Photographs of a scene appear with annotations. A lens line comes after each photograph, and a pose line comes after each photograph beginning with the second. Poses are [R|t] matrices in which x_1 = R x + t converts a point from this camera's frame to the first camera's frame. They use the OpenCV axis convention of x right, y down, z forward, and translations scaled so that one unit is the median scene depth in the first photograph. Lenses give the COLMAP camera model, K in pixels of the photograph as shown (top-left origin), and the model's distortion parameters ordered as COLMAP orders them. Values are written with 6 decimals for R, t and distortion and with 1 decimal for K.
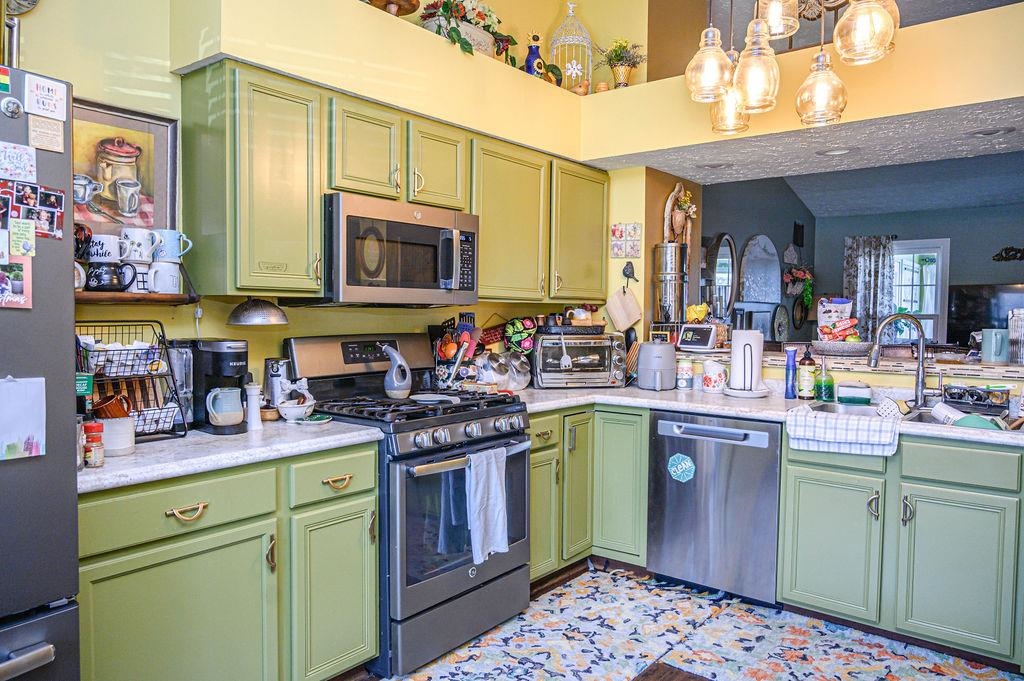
lens RADIAL K [[706.8, 0, 506.6], [0, 706.8, 344.4], [0, 0, 1]] dist [-0.017506, 0.007992]
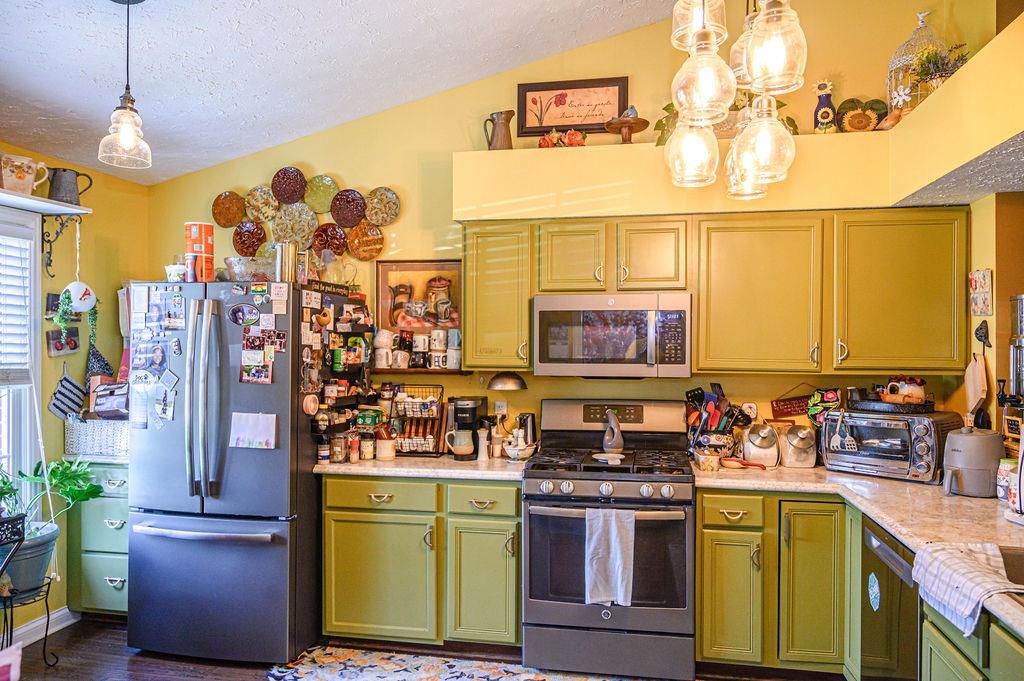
lens RADIAL K [[706.8, 0, 513.1], [0, 706.8, 345.6], [0, 0, 1]] dist [-0.017506, 0.007992]
pose [[0.474991, -0.007168, -0.879961, 1.040386], [-0.040383, 0.998736, -0.029934, -0.083732], [0.879063, 0.049754, 0.474101, 0.358099]]
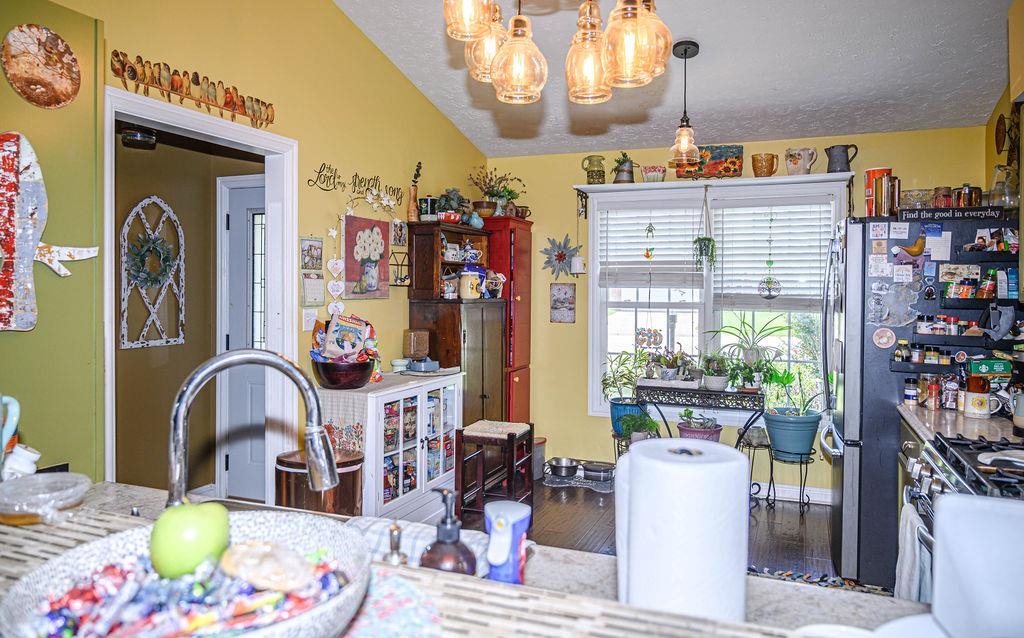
lens RADIAL K [[706.7, 0, 512.5], [0, 706.7, 291.0], [0, 0, 1]] dist [-0.007244, 0.000162]
pose [[-0.955244, -0.015010, -0.295439, 0.701351], [-0.029677, 0.998536, 0.045222, -0.126100], [0.294328, 0.051966, -0.954291, 1.824859]]
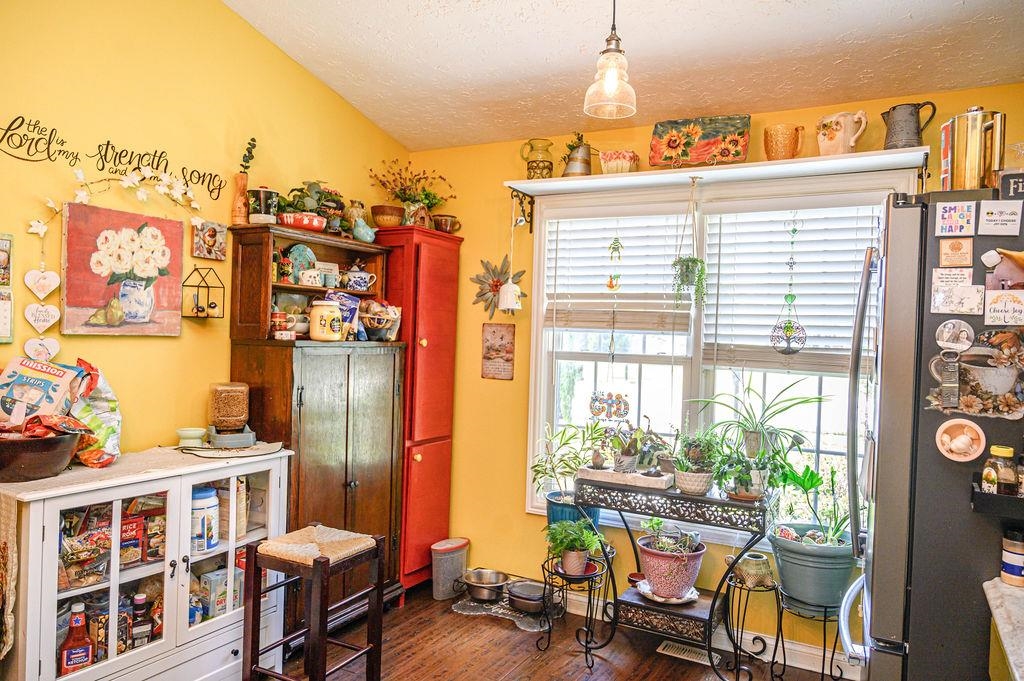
lens RADIAL K [[706.8, 0, 510.8], [0, 706.8, 341.9], [0, 0, 1]] dist [-0.017506, 0.007992]
pose [[-0.982761, -0.040296, -0.180438, 0.120755], [-0.050860, 0.997228, 0.054310, -0.099686], [0.177749, 0.062551, -0.982086, 1.280460]]
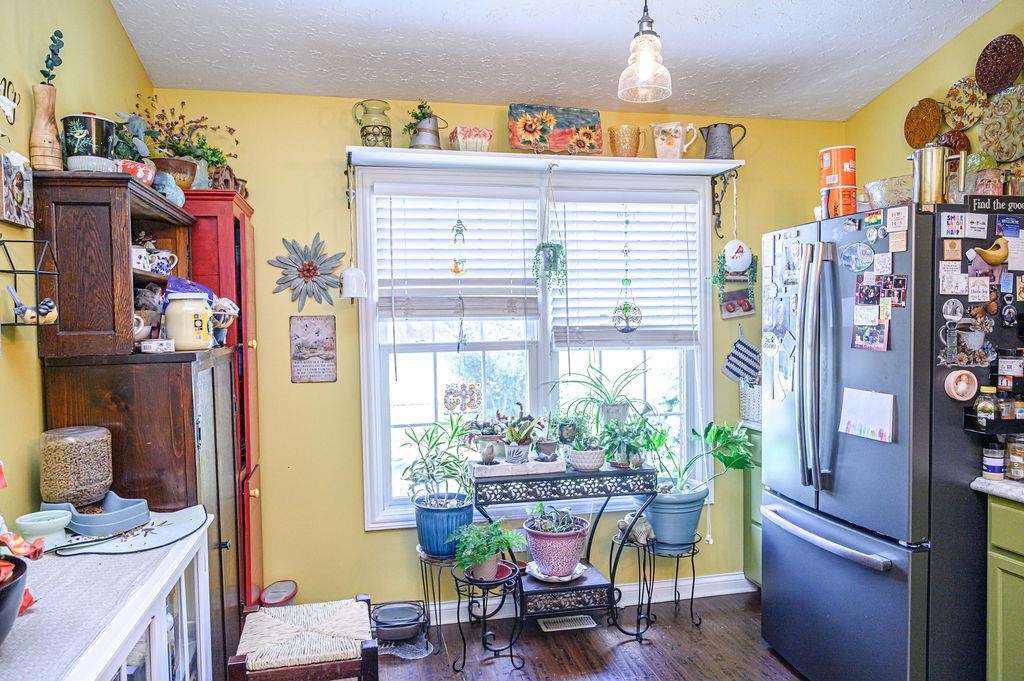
lens RADIAL K [[706.8, 0, 505.4], [0, 706.8, 343.6], [0, 0, 1]] dist [-0.017506, 0.007992]
pose [[-0.625087, 0.025695, -0.780132, 0.694534], [-0.026110, 0.998210, 0.053799, -0.080710], [0.780118, 0.053999, -0.623297, 0.797616]]
